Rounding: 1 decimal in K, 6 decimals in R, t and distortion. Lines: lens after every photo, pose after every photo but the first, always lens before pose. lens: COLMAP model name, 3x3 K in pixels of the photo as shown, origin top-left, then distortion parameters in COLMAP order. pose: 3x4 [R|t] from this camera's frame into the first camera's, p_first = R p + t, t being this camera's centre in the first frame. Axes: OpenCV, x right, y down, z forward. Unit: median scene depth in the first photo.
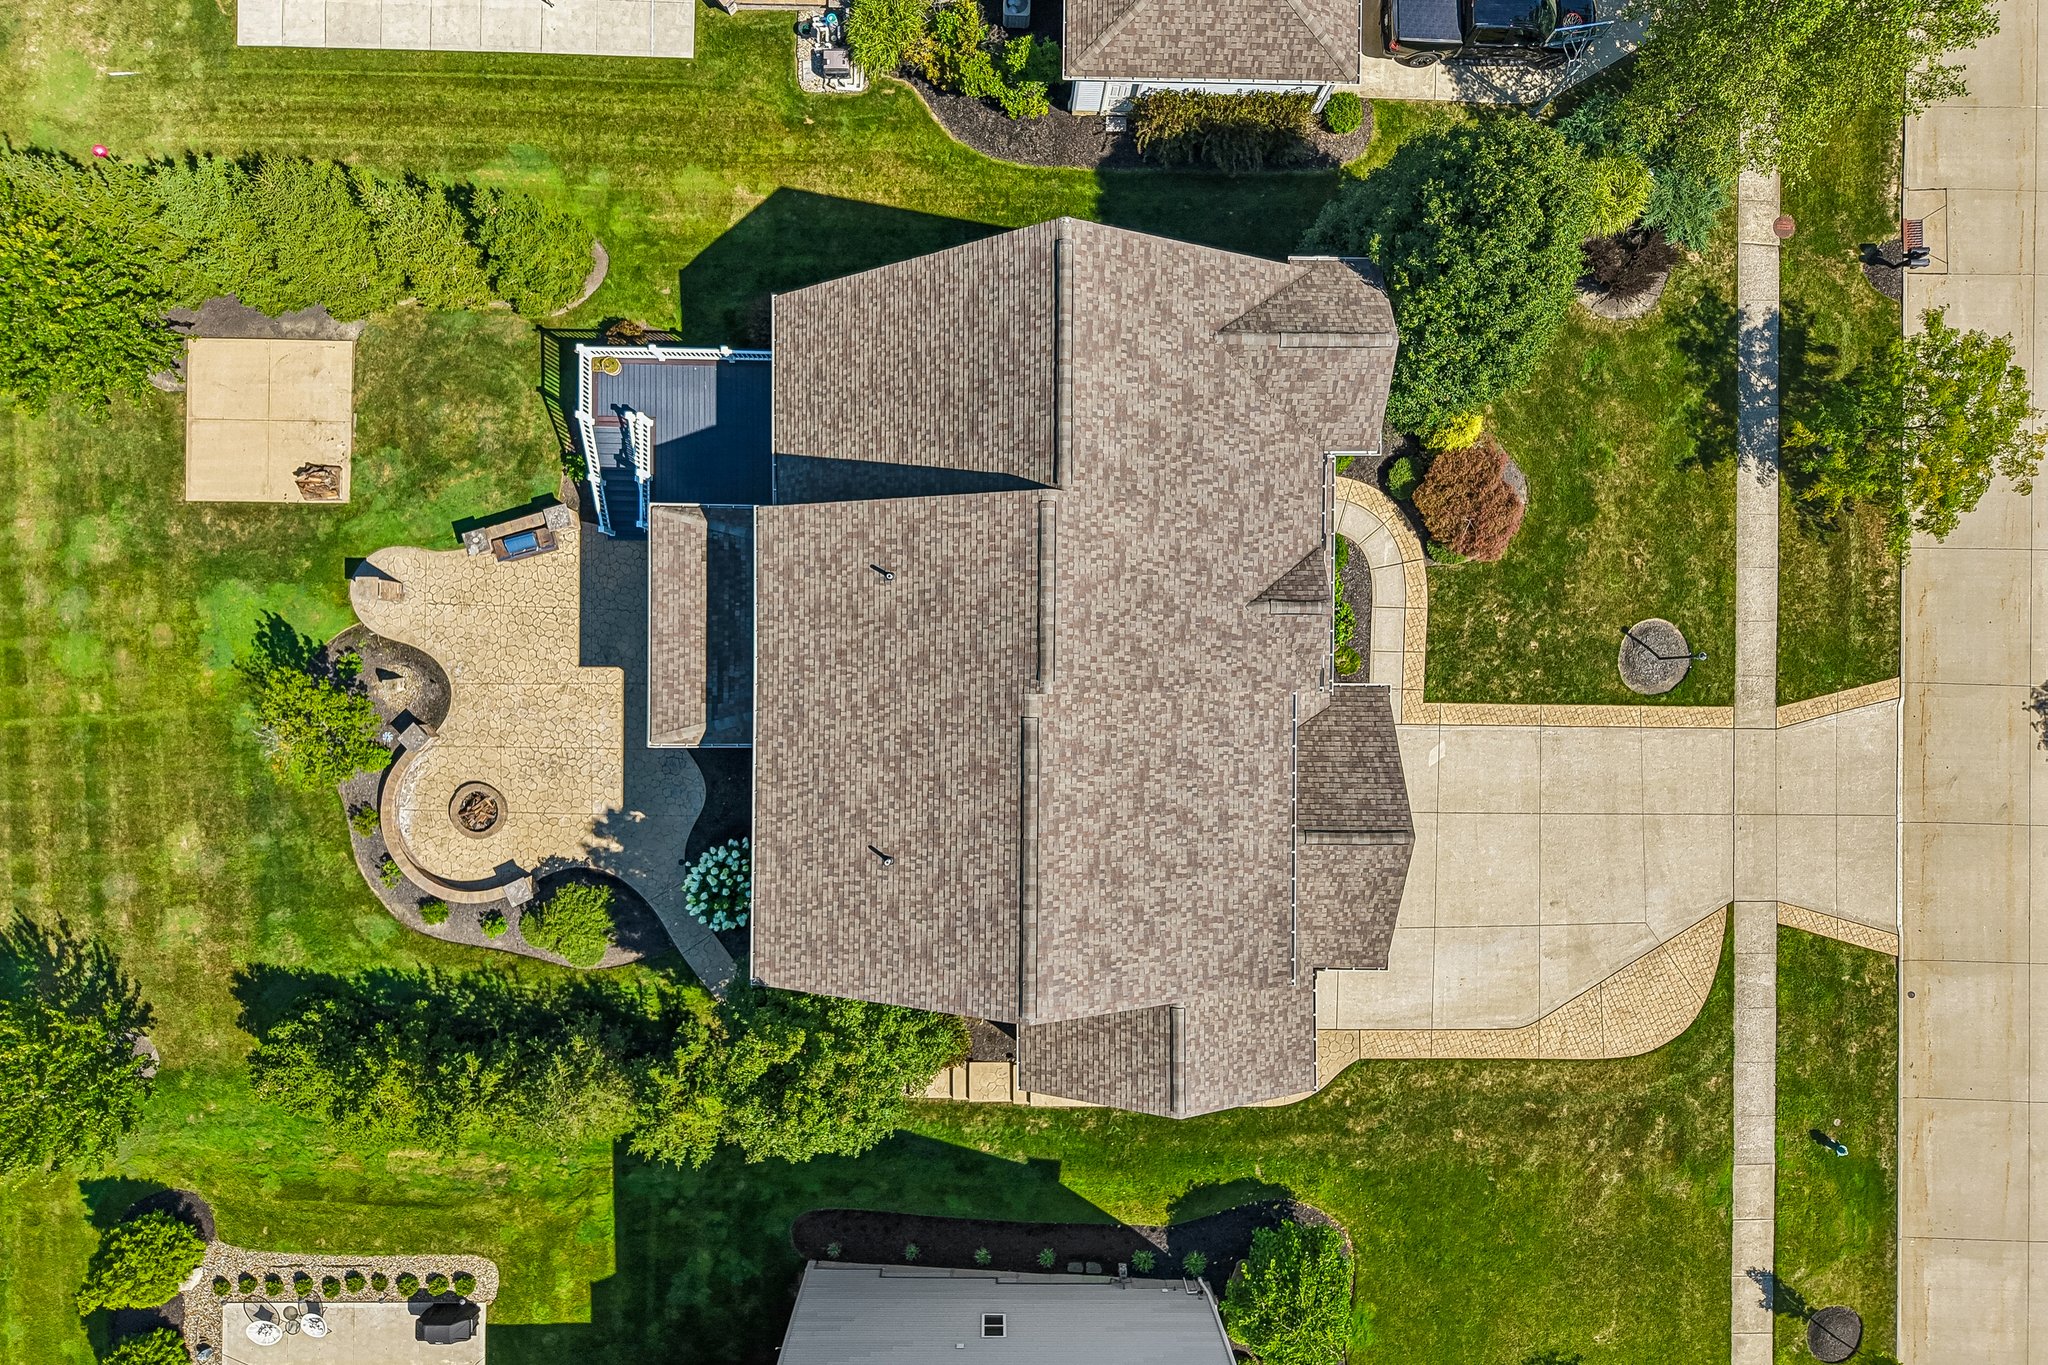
lens RADIAL K [[1373.9, 0, 1021.3], [0, 1373.9, 688.5], [0, 0, 1]] dist [0.005993, -0.008926]
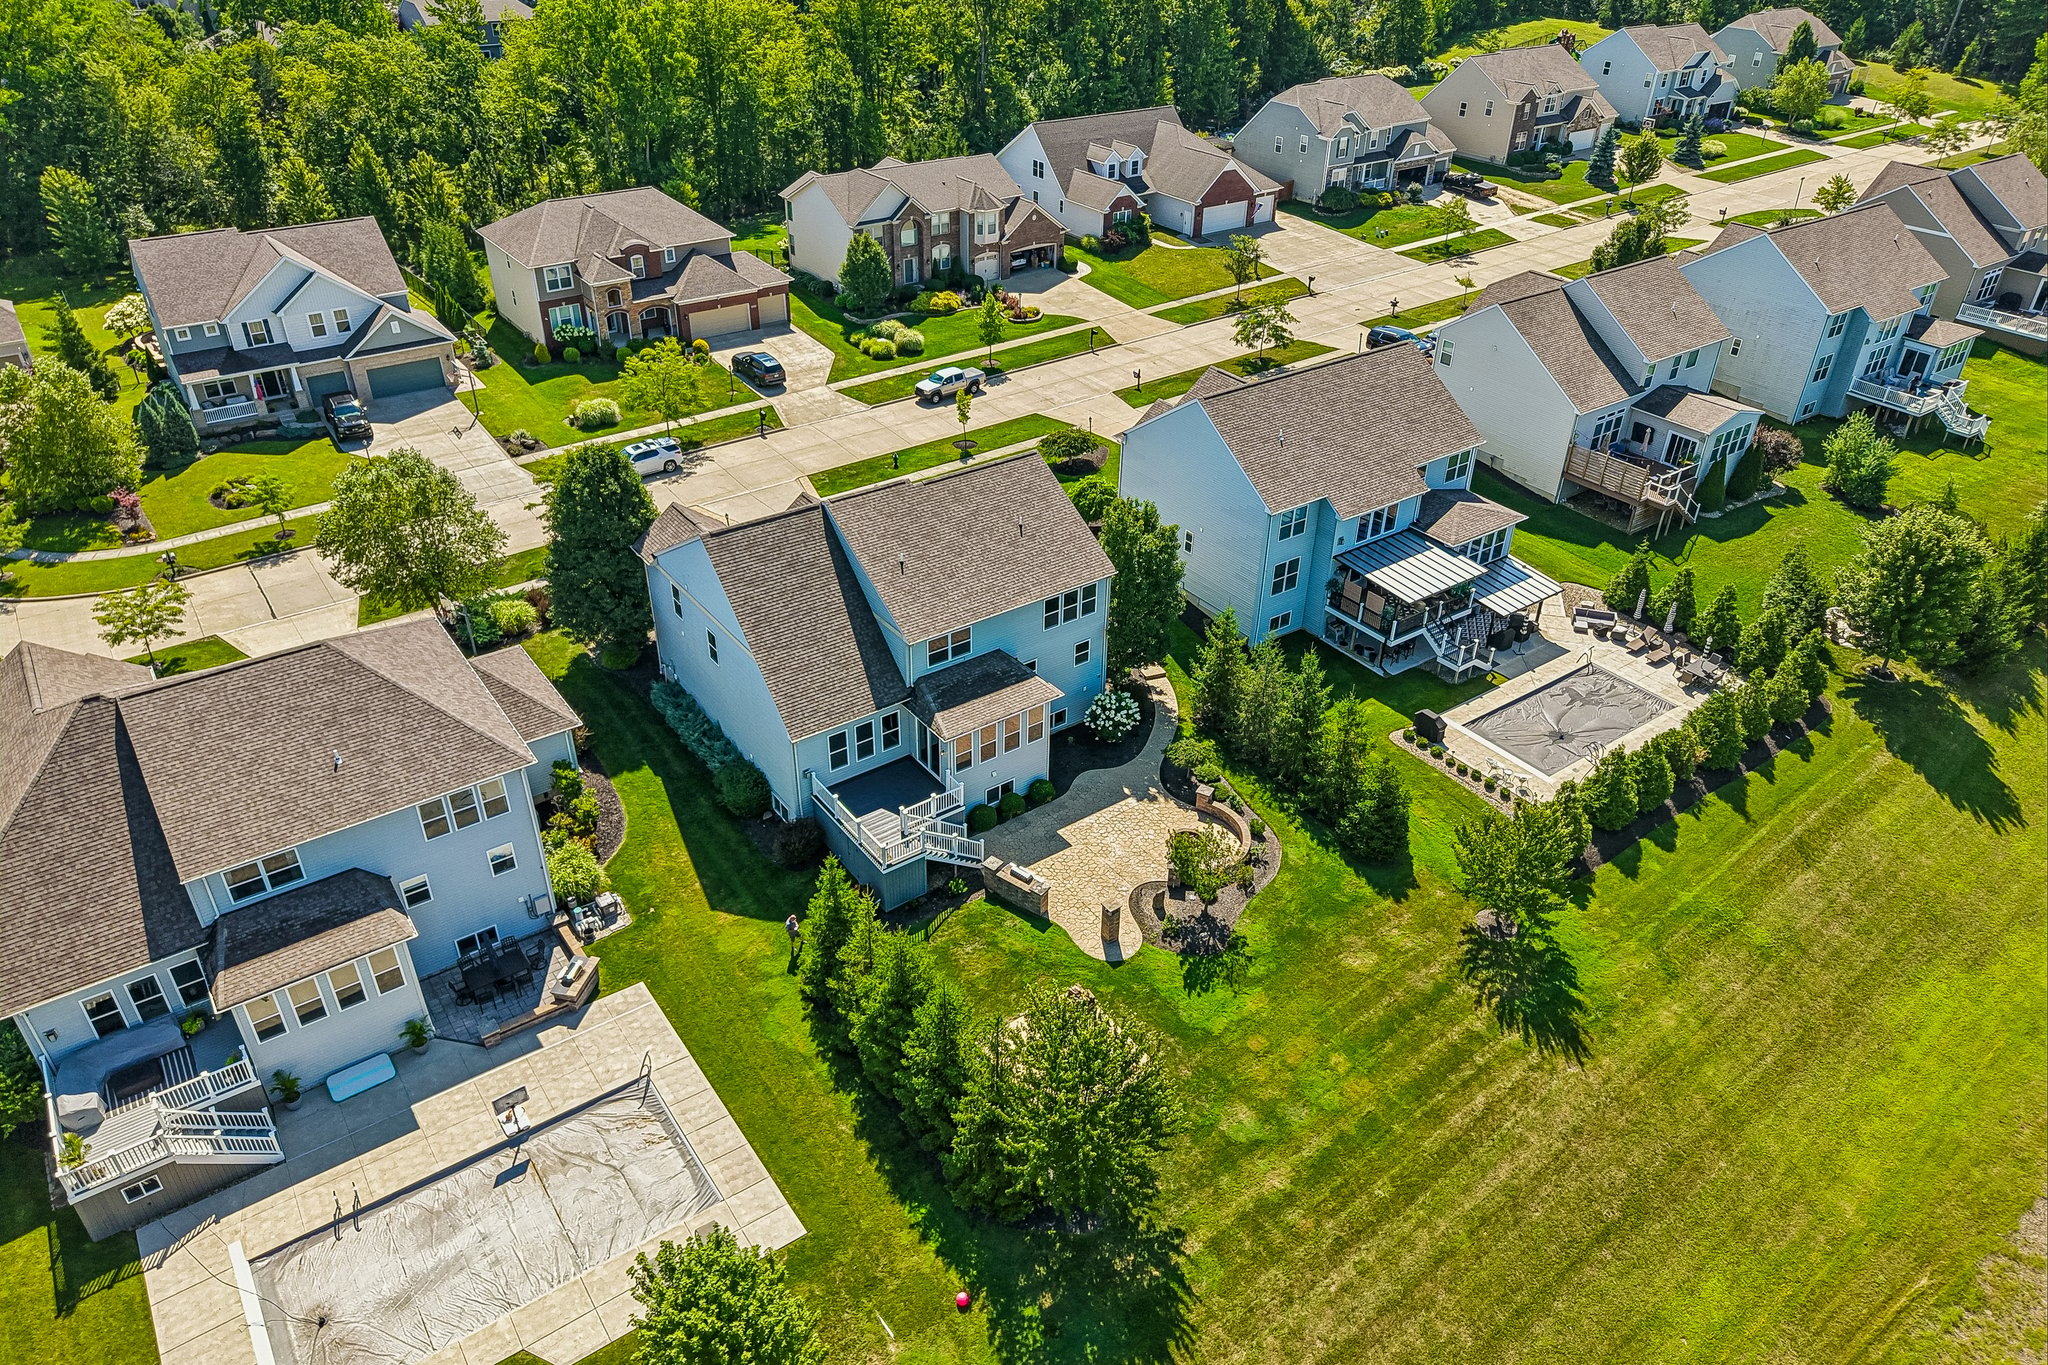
lens RADIAL K [[1373.9, 0, 1037.1], [0, 1373.9, 668.7], [0, 0, 1]] dist [0.005993, -0.008926]
pose [[-0.599048, -0.454828, 0.658994, -1.180844], [0.800490, -0.320758, 0.506290, -0.726429], [-0.018897, 0.830810, 0.556235, 0.029413]]
